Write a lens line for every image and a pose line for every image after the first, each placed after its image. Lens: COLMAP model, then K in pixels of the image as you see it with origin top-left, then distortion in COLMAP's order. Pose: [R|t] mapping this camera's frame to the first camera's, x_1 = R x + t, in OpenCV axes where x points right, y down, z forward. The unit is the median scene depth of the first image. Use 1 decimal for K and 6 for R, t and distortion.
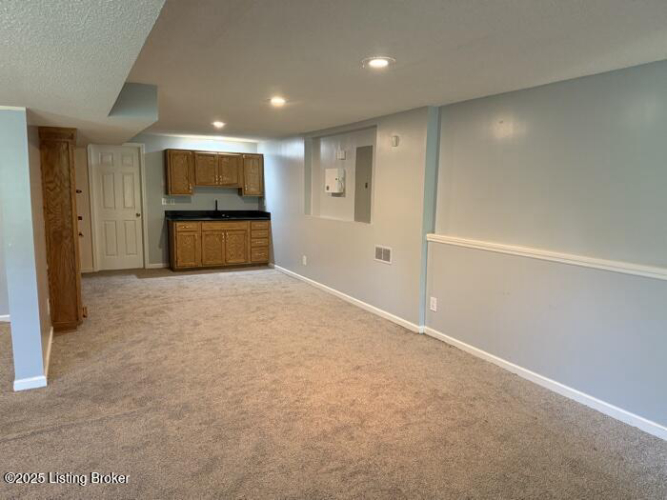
lens RADIAL K [[462.8, 0, 336.8], [0, 462.8, 253.1], [0, 0, 1]] dist [0.036304, -0.037712]
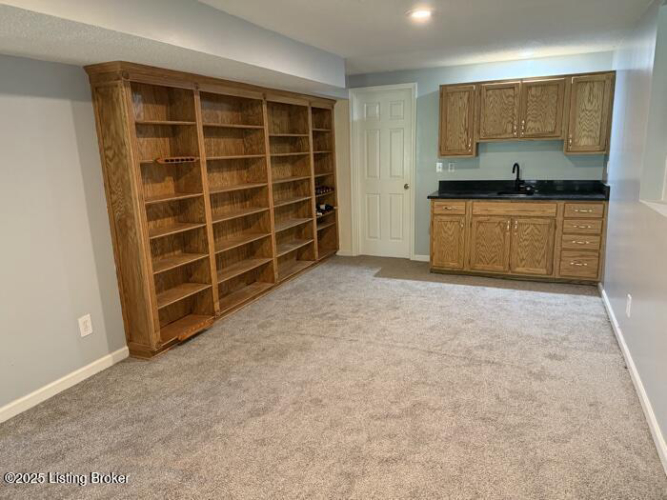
lens RADIAL K [[462.8, 0, 336.2], [0, 462.8, 251.7], [0, 0, 1]] dist [0.036304, -0.037712]
pose [[0.611330, 0.134552, -0.779853, 0.085838], [-0.068813, 0.990746, 0.116995, -0.058549], [0.788378, -0.017859, 0.614932, 0.470945]]
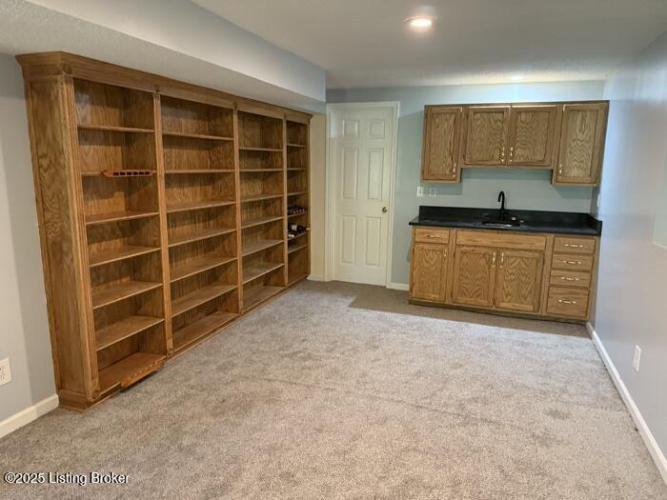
lens RADIAL K [[462.8, 0, 335.9], [0, 462.8, 252.2], [0, 0, 1]] dist [0.036304, -0.037712]
pose [[0.665690, 0.132778, -0.734320, 0.033412], [-0.108940, 0.990792, 0.080395, -0.067688], [0.738234, 0.026478, 0.674025, 0.495994]]
